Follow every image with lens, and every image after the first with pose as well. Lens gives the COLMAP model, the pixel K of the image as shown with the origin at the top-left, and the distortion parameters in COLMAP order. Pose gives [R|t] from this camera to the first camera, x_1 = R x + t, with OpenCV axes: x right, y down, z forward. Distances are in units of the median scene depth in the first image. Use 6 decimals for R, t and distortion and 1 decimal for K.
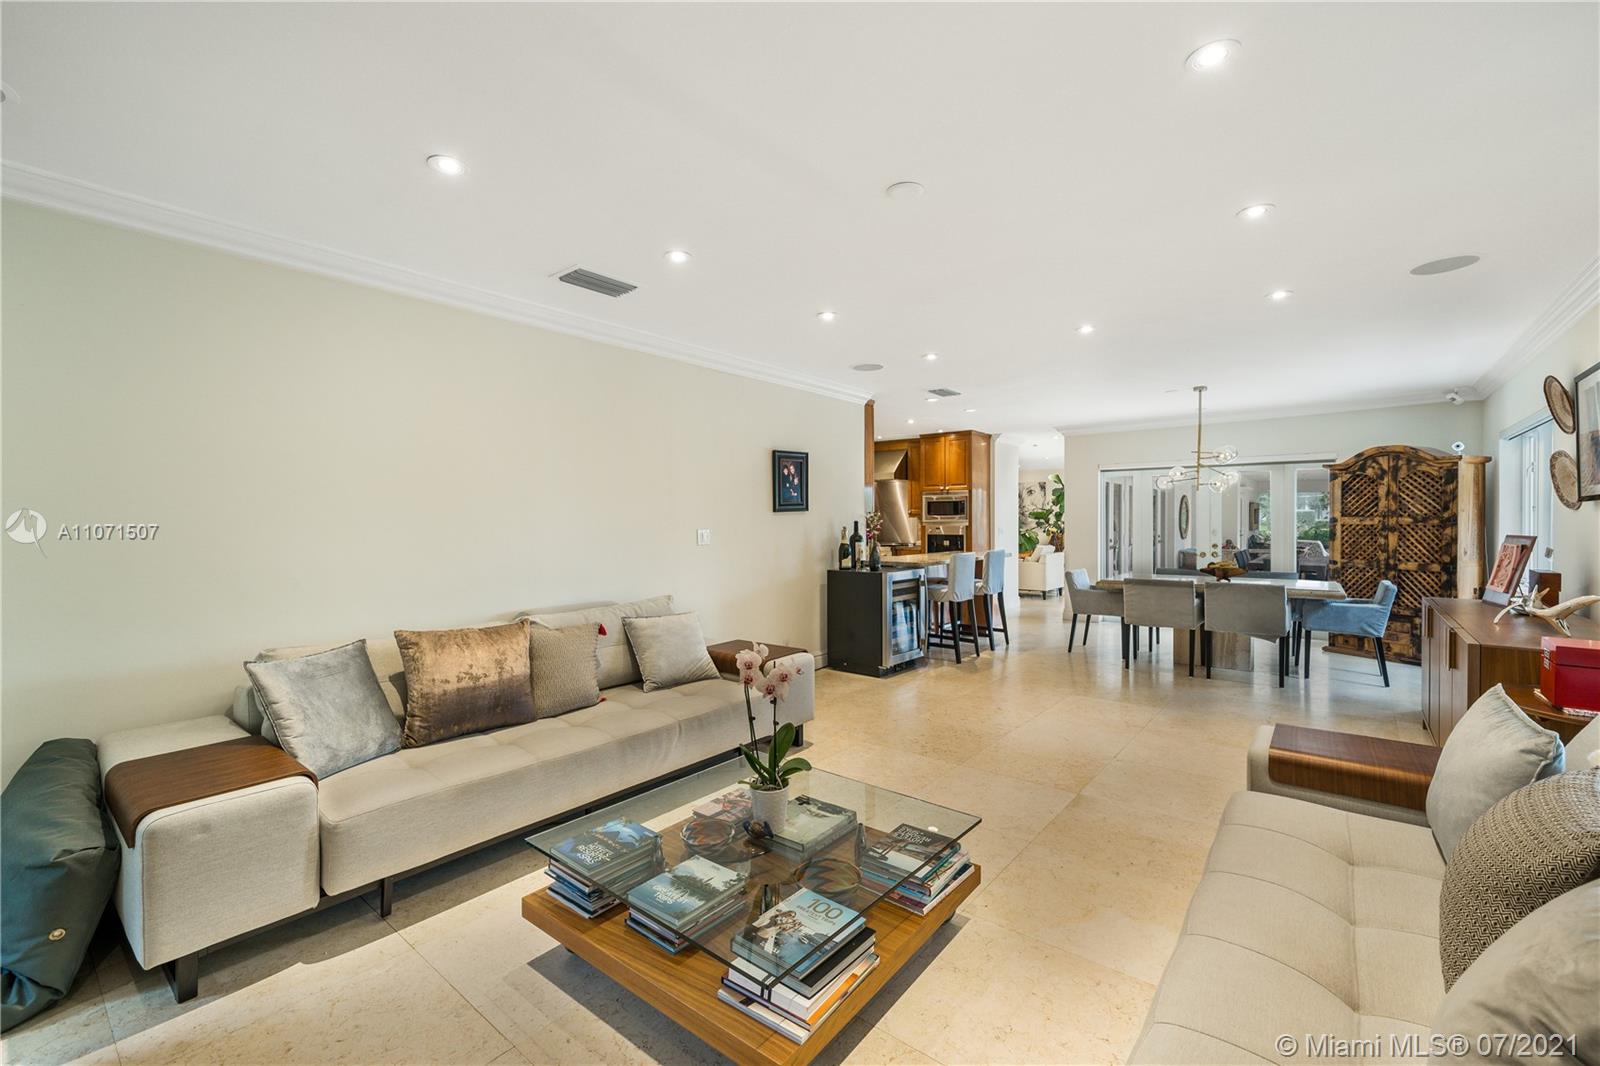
lens RADIAL K [[666.7, 0, 805.9], [0, 666.7, 532.5], [0, 0, 1]] dist [0.001515, -0.000021]
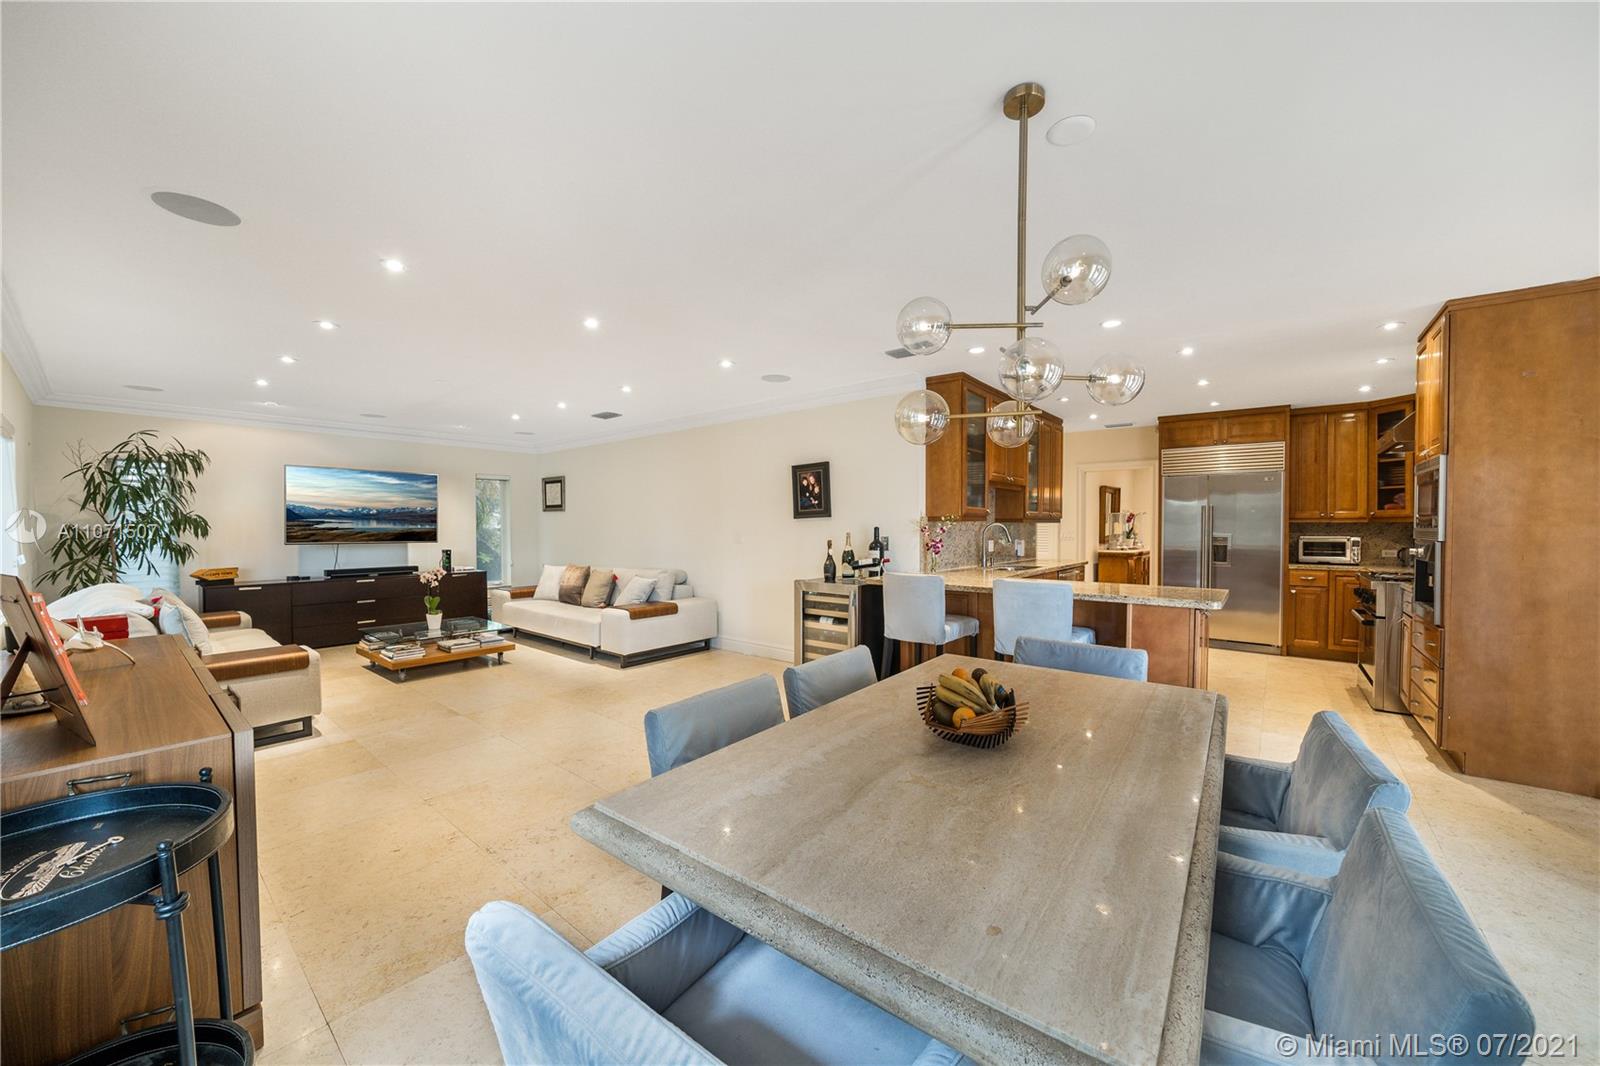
lens RADIAL K [[595.8, 0, 808.2], [0, 595.8, 536.1], [0, 0, 1]] dist [-0.011793, 0.000010]
pose [[0.003263, 0.023249, -0.999724, 0.825624], [-0.018074, 0.999568, 0.023186, -0.020640], [0.999831, 0.017993, 0.003681, 0.848141]]
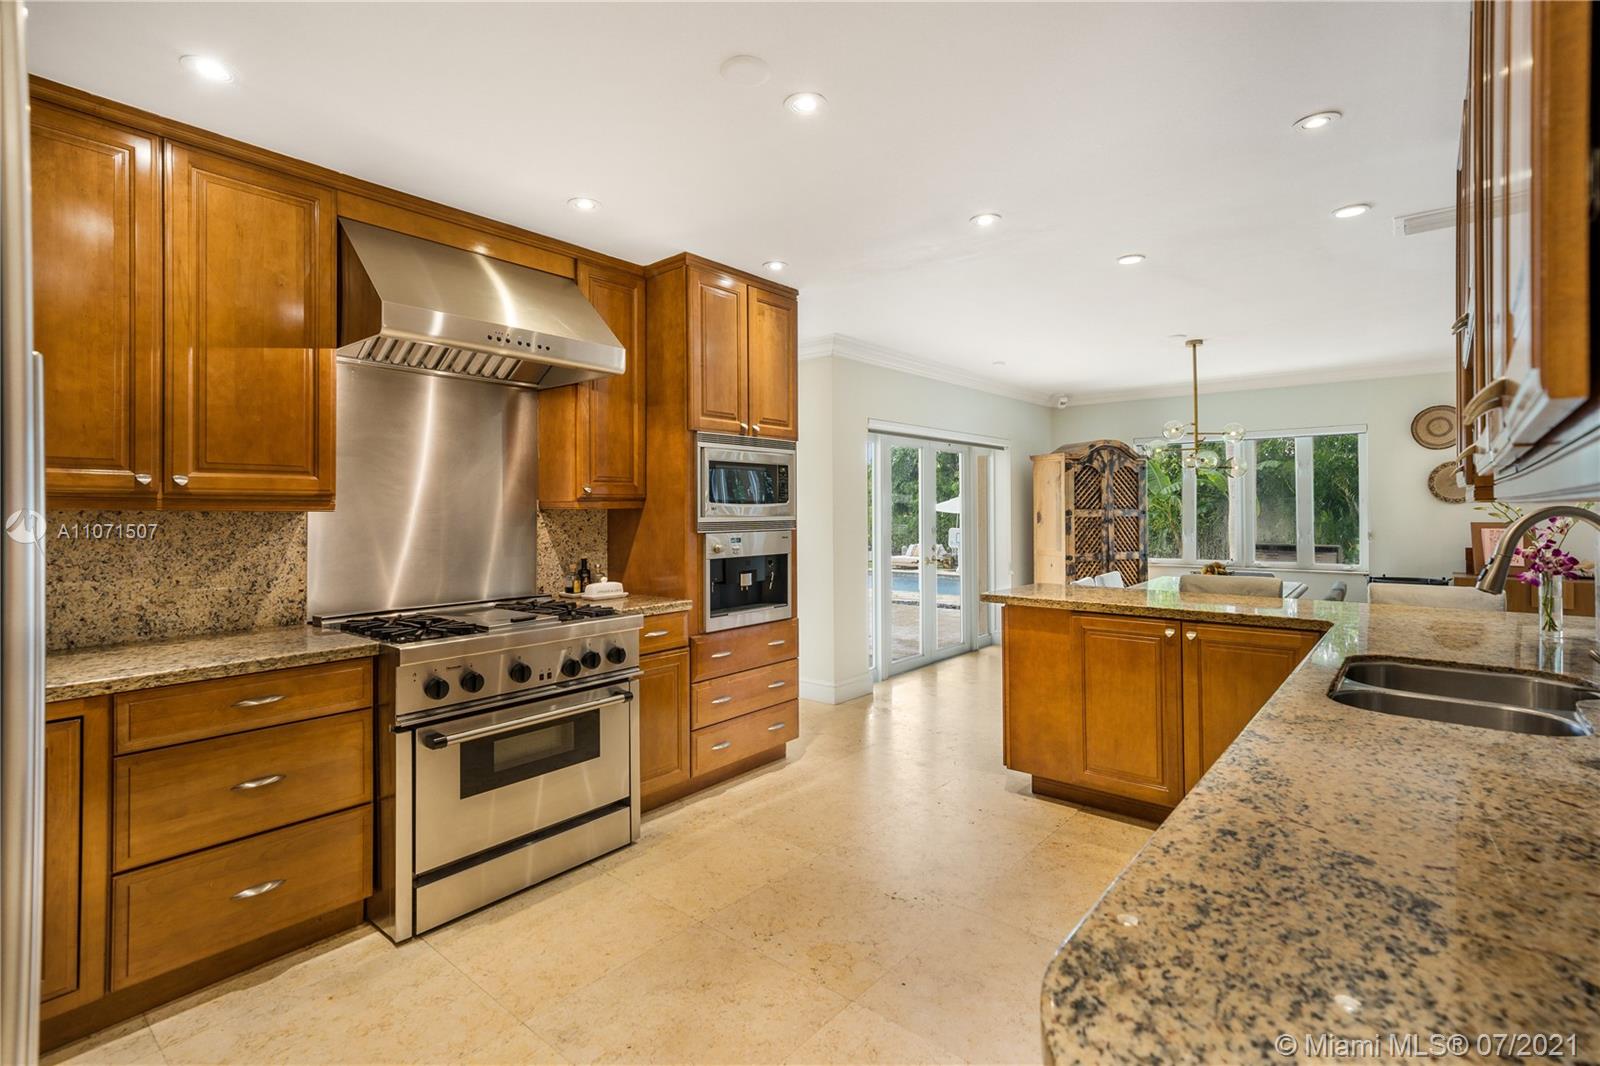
lens RADIAL K [[754.6, 0, 813.0], [0, 754.6, 495.8], [0, 0, 1]] dist [0.003762, 0.000249]
pose [[0.015346, 0.019320, 0.999696, -0.275633], [0.021461, 0.999577, -0.019648, -0.029206], [-0.999652, 0.021756, 0.014925, 1.350685]]
